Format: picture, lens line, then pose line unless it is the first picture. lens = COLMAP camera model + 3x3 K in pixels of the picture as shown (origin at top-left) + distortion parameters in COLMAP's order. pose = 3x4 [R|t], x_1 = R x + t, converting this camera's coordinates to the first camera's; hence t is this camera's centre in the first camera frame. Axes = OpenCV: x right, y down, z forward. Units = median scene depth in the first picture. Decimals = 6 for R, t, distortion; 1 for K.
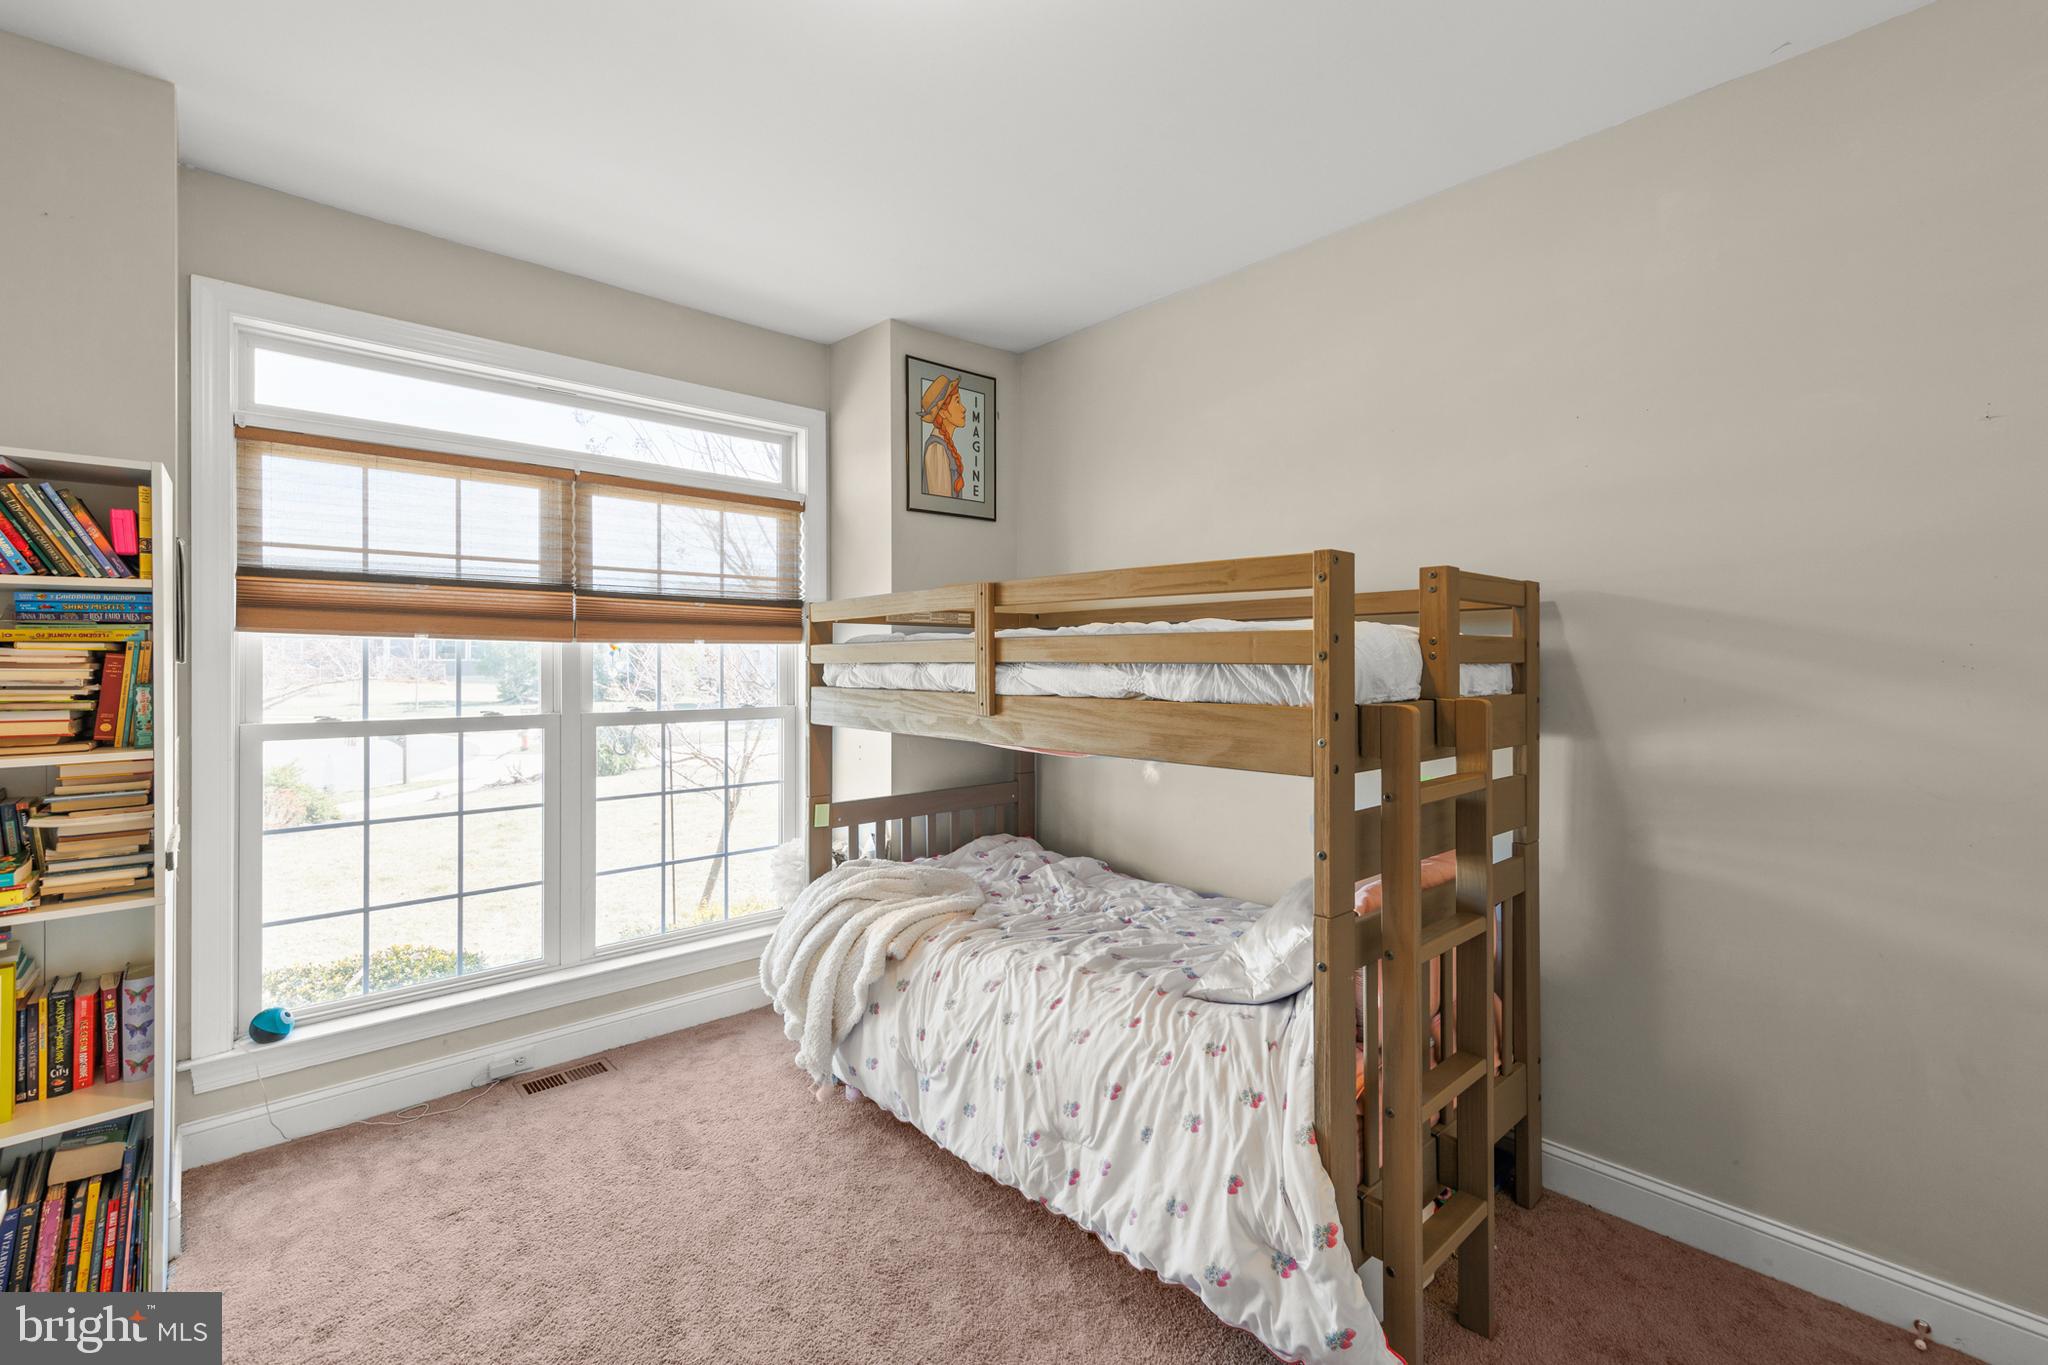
lens RADIAL K [[898.1, 0, 1023.5], [0, 898.1, 665.3], [0, 0, 1]] dist [0.001222, 0.000438]
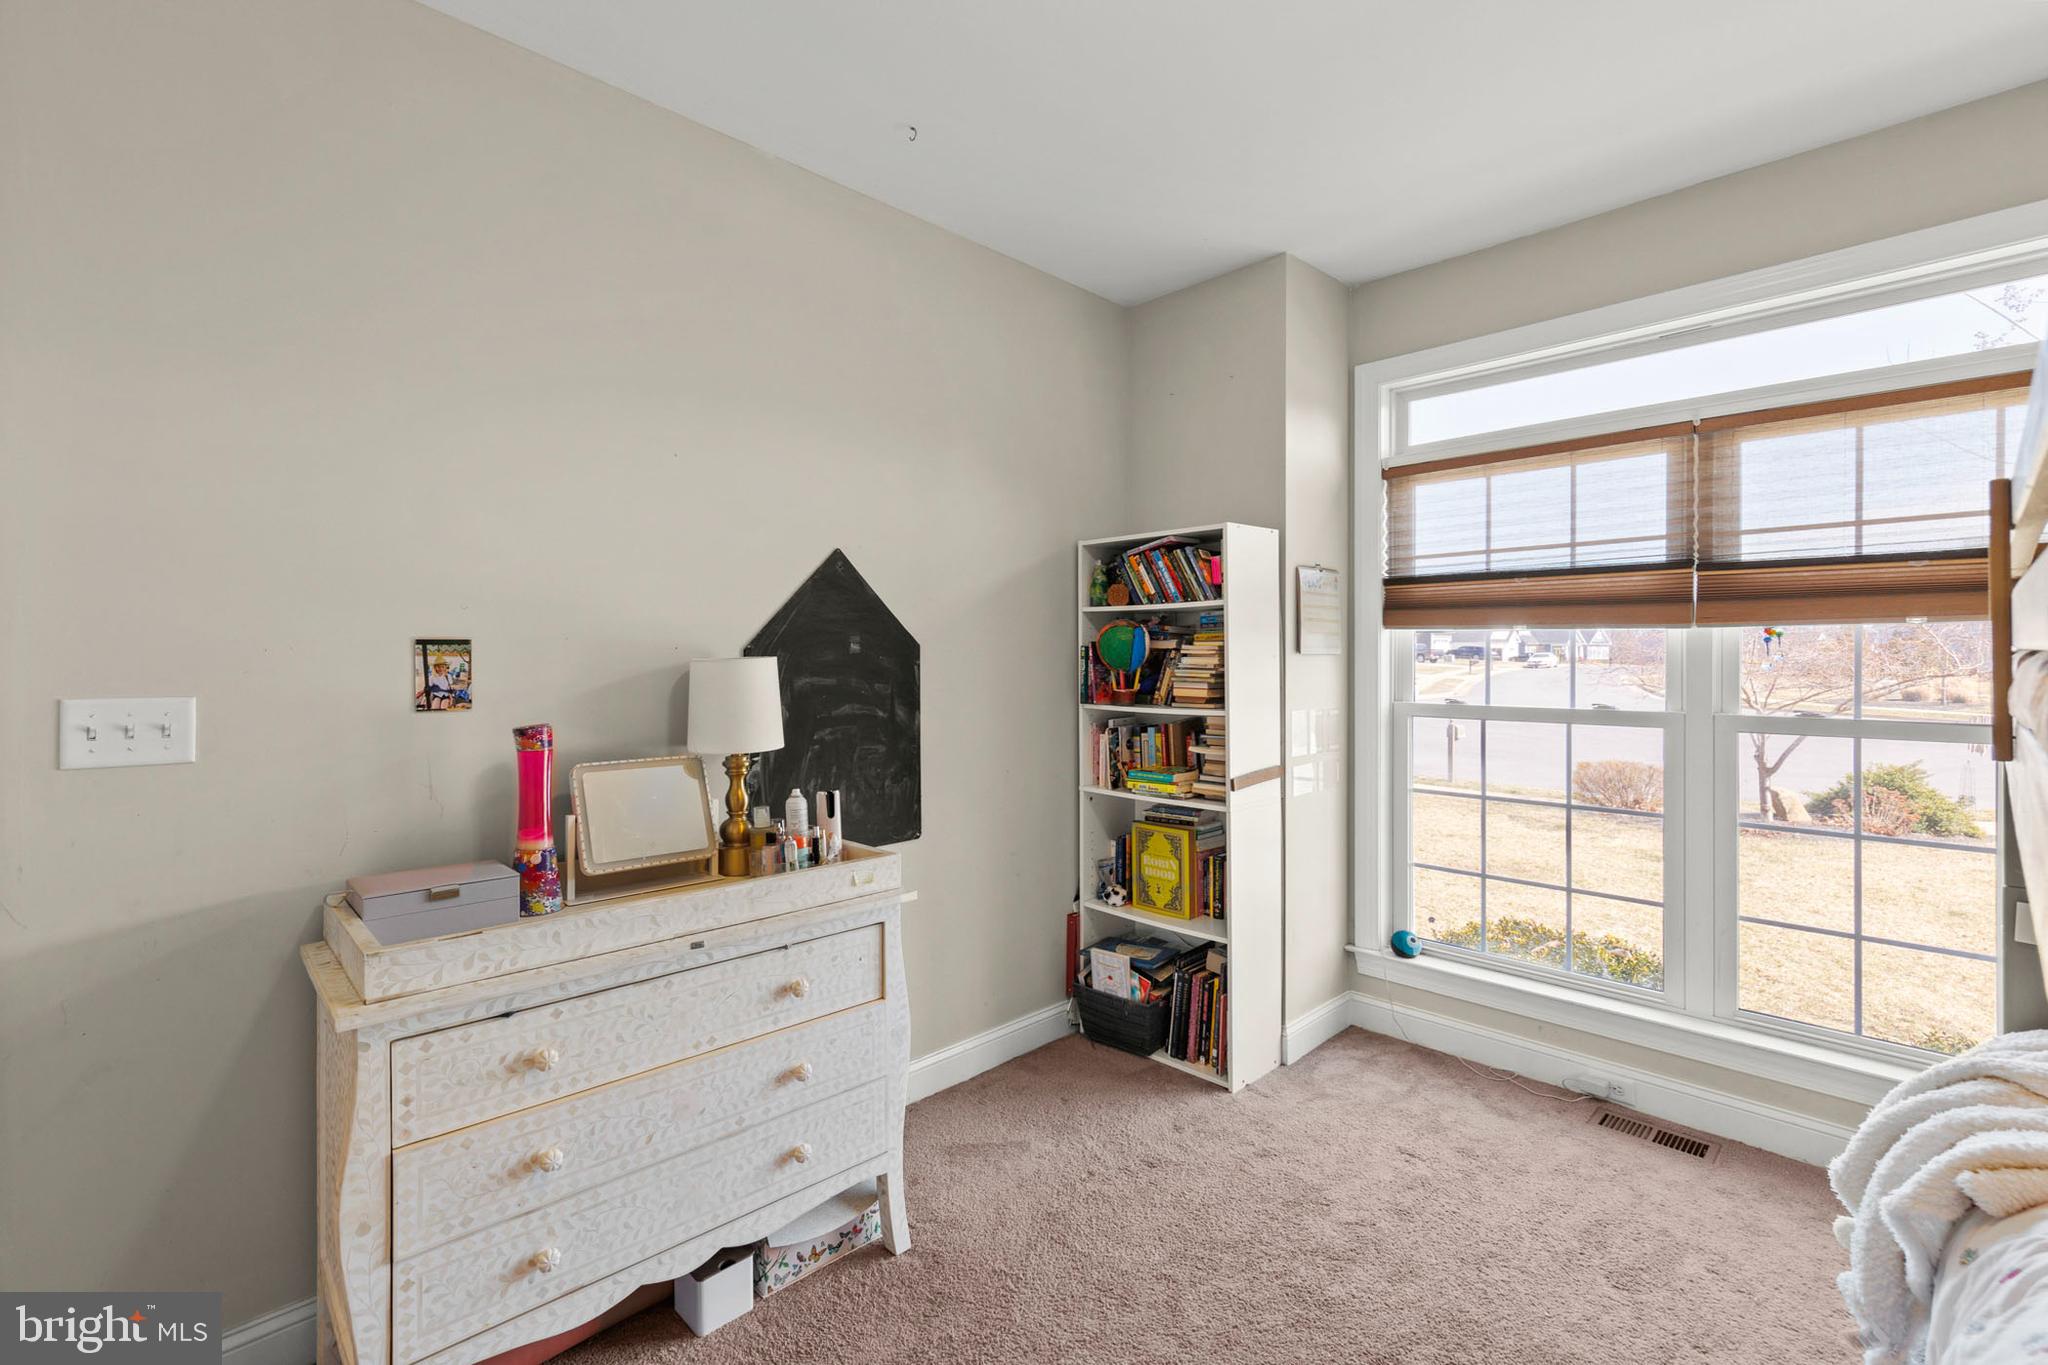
lens RADIAL K [[913.5, 0, 1036.0], [0, 913.5, 666.1], [0, 0, 1]] dist [0.004379, 0.000090]
pose [[0.021484, 0.011110, -0.999707, 0.381211], [-0.000760, 0.999938, 0.011096, 0.000932], [0.999769, 0.000522, 0.021491, 0.424284]]
